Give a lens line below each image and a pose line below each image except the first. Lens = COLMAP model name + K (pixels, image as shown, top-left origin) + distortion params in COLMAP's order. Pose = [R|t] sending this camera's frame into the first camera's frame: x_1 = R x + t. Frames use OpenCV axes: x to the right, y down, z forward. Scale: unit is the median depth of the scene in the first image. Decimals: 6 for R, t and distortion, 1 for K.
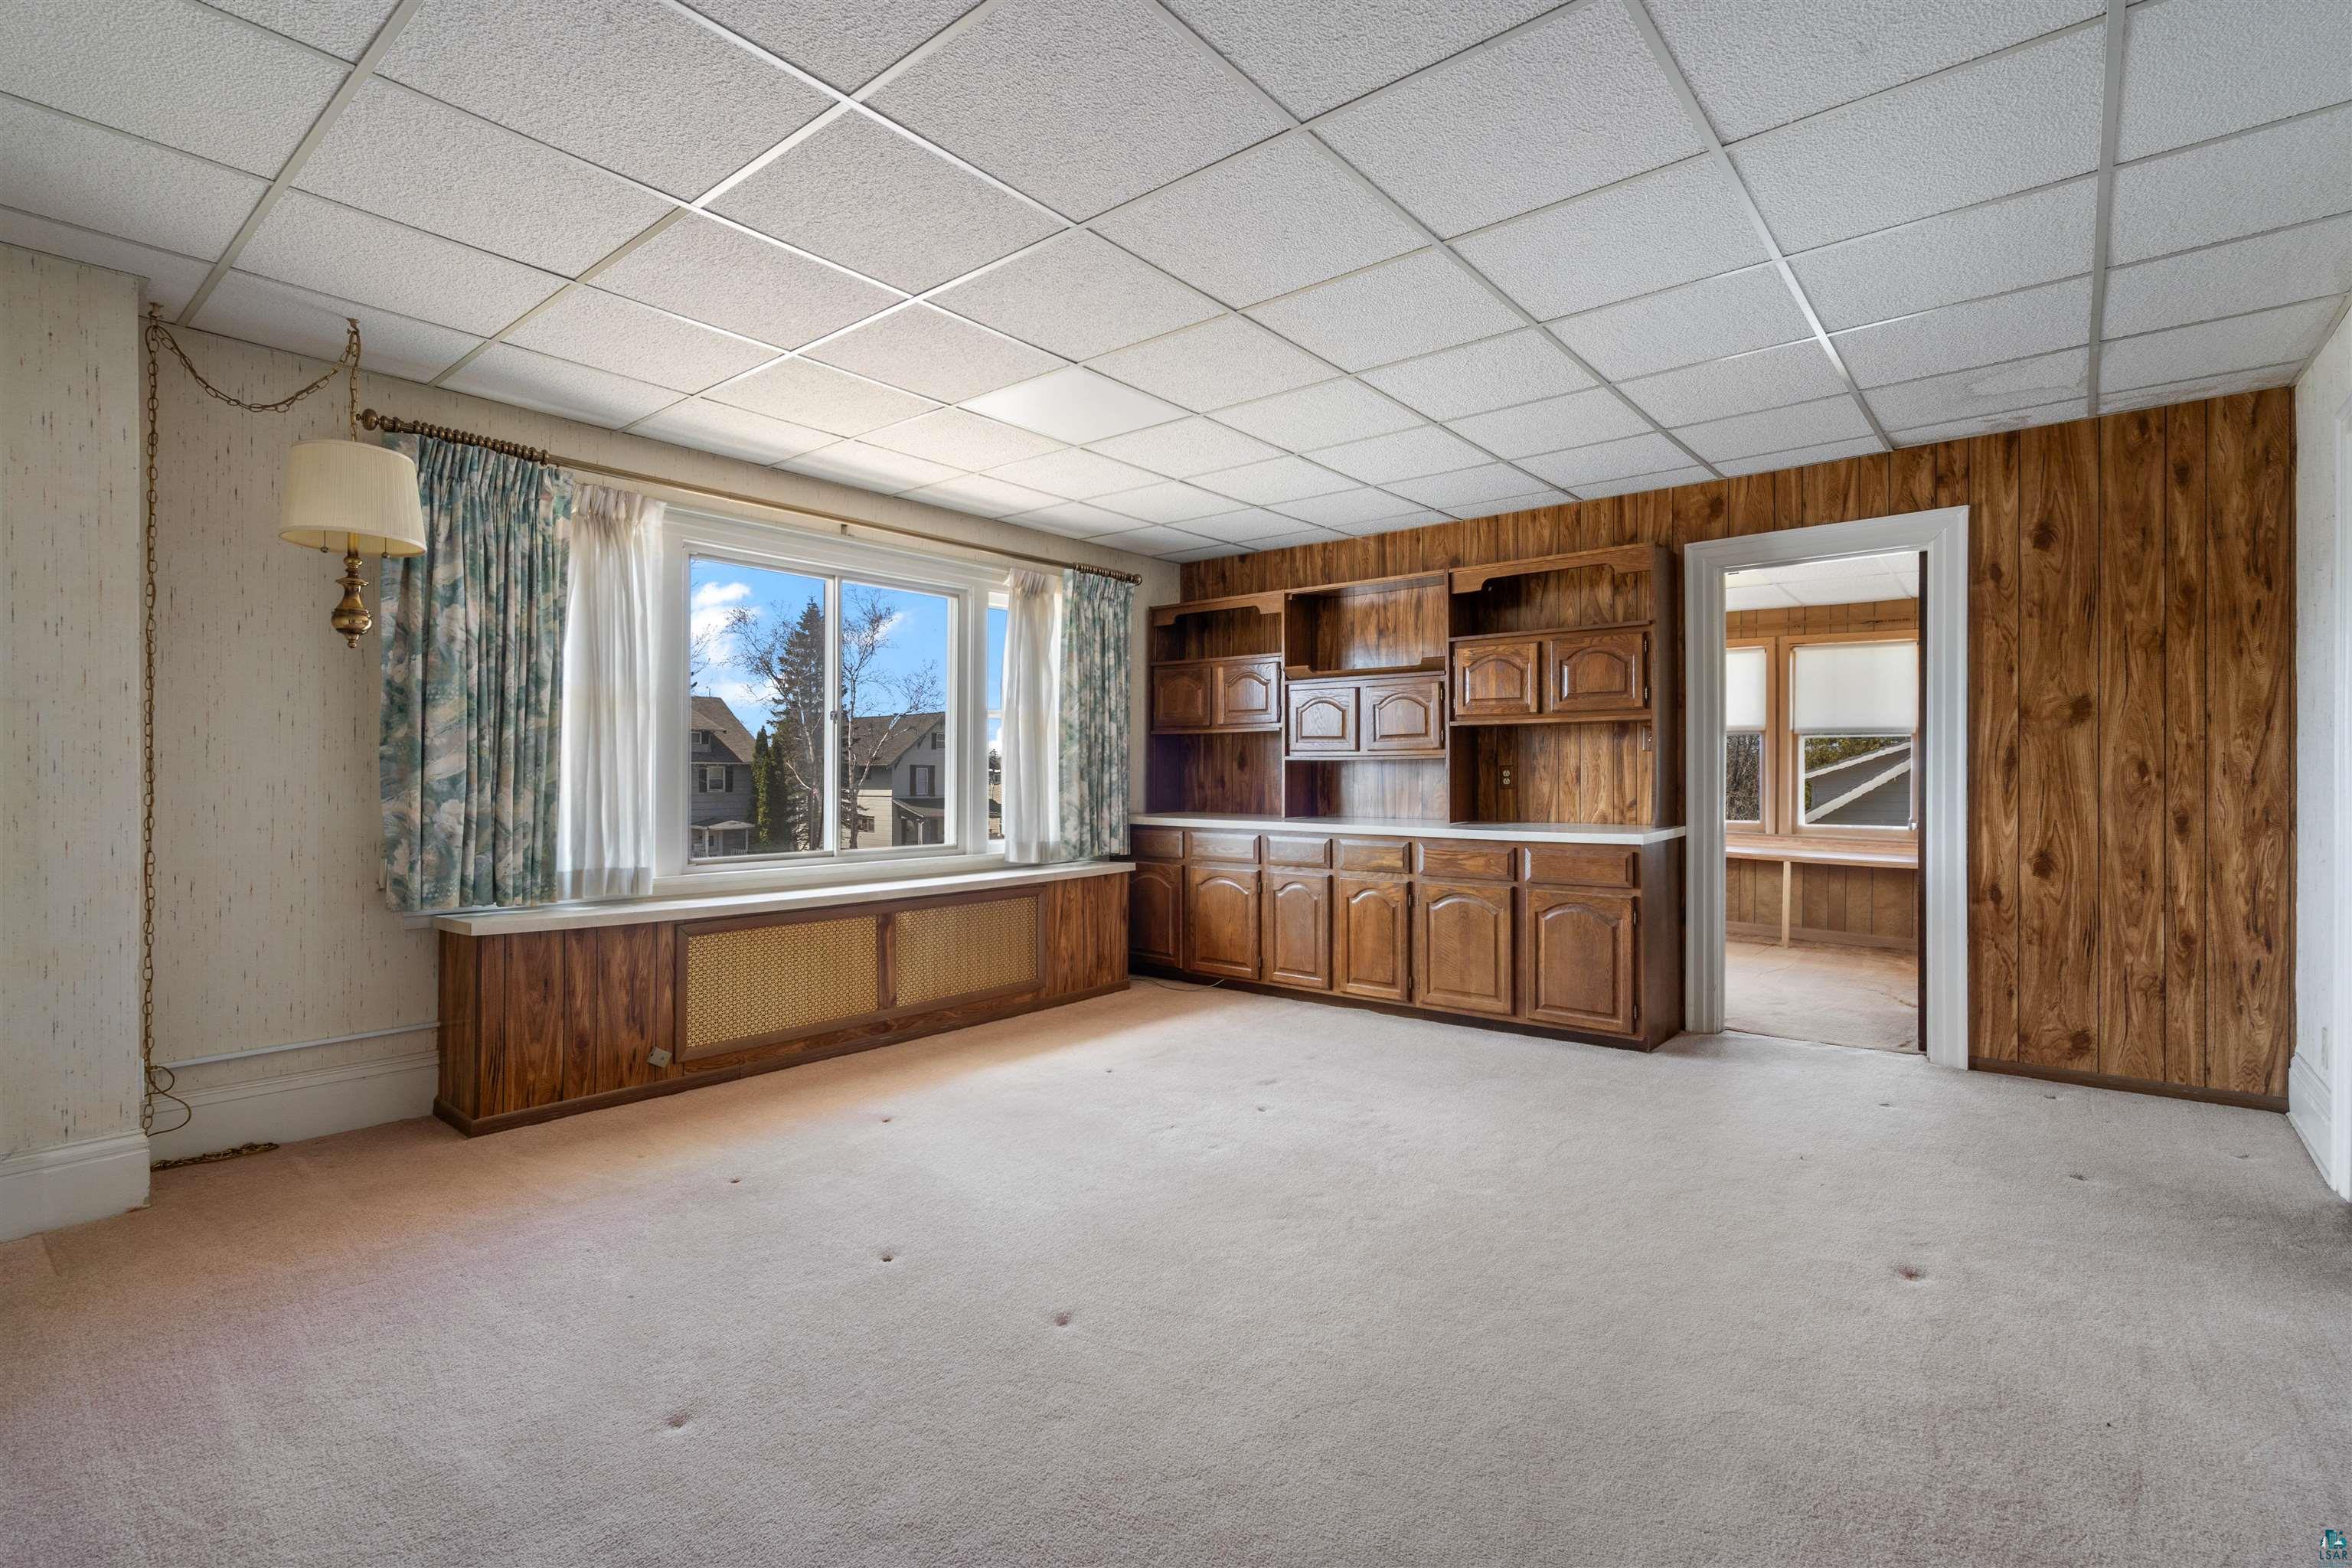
lens RADIAL K [[1083.1, 0, 1193.2], [0, 1083.1, 779.3], [0, 0, 1]] dist [0.000251, 0.001388]
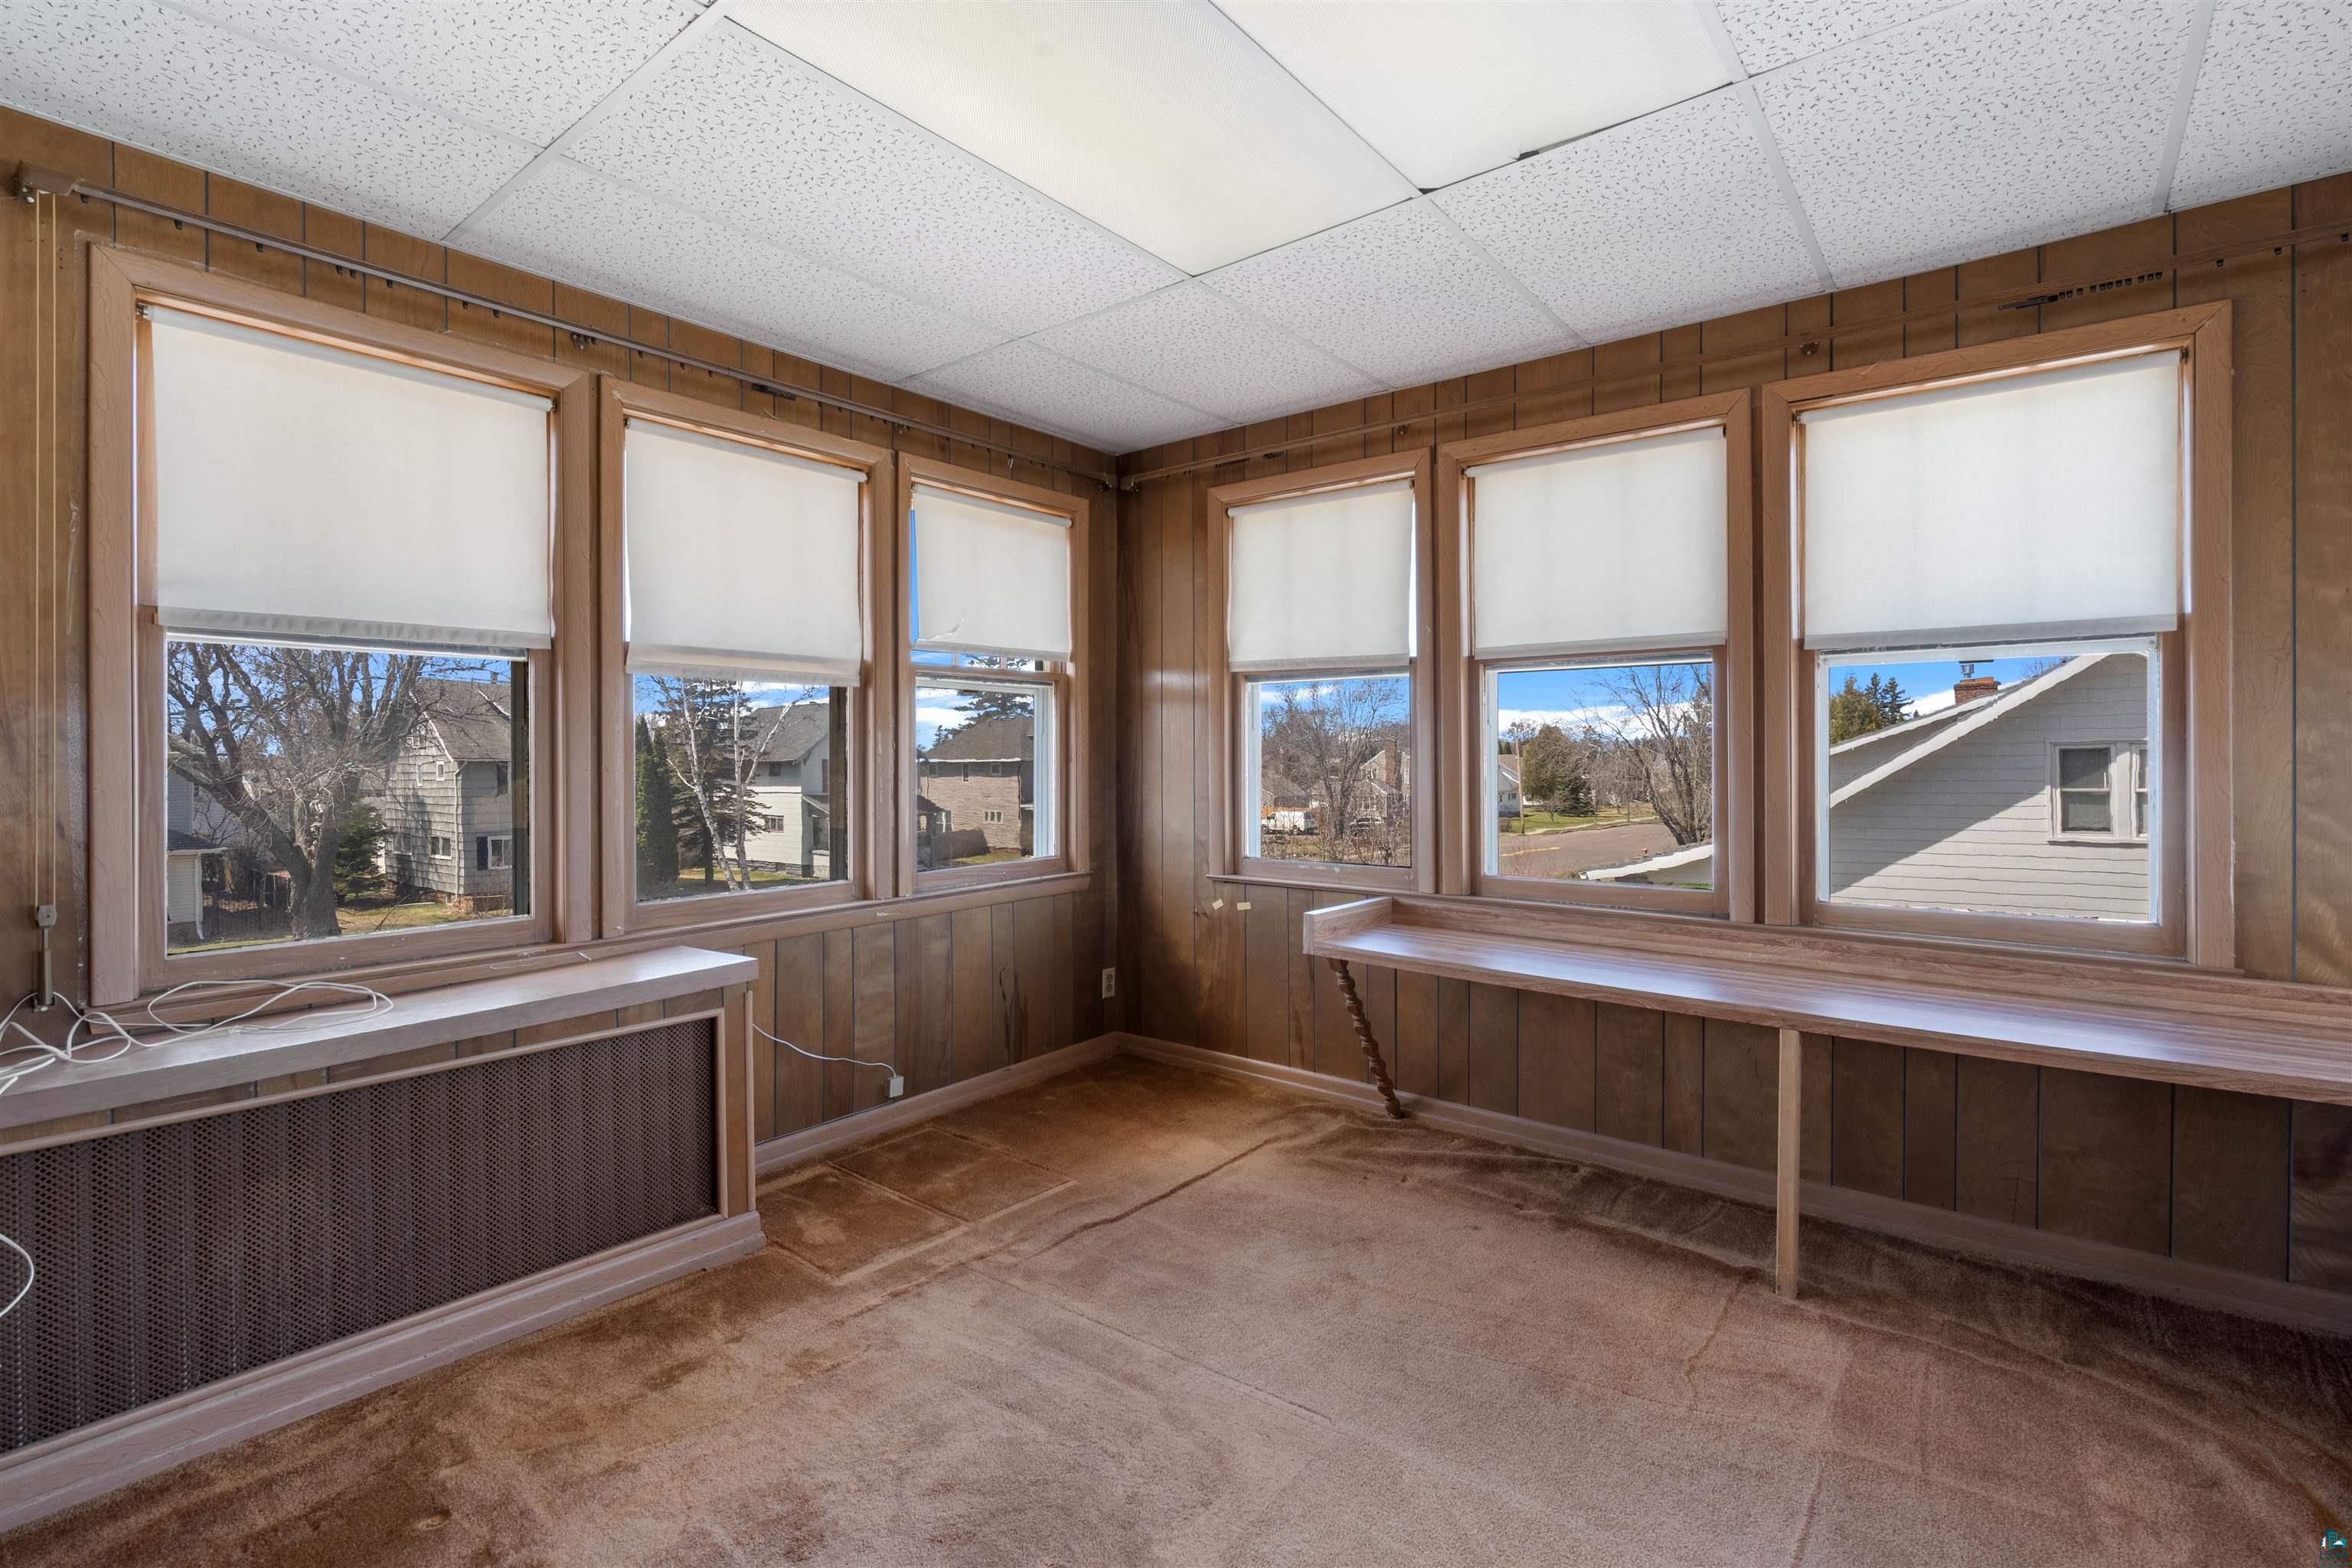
lens RADIAL K [[1083.1, 0, 1171.4], [0, 1083.1, 769.8], [0, 0, 1]] dist [0.000251, 0.001388]
pose [[0.999950, -0.009086, -0.004069, 0.334602], [0.009082, 0.999958, -0.001042, -0.004055], [0.004078, 0.001005, 0.999991, 0.618969]]
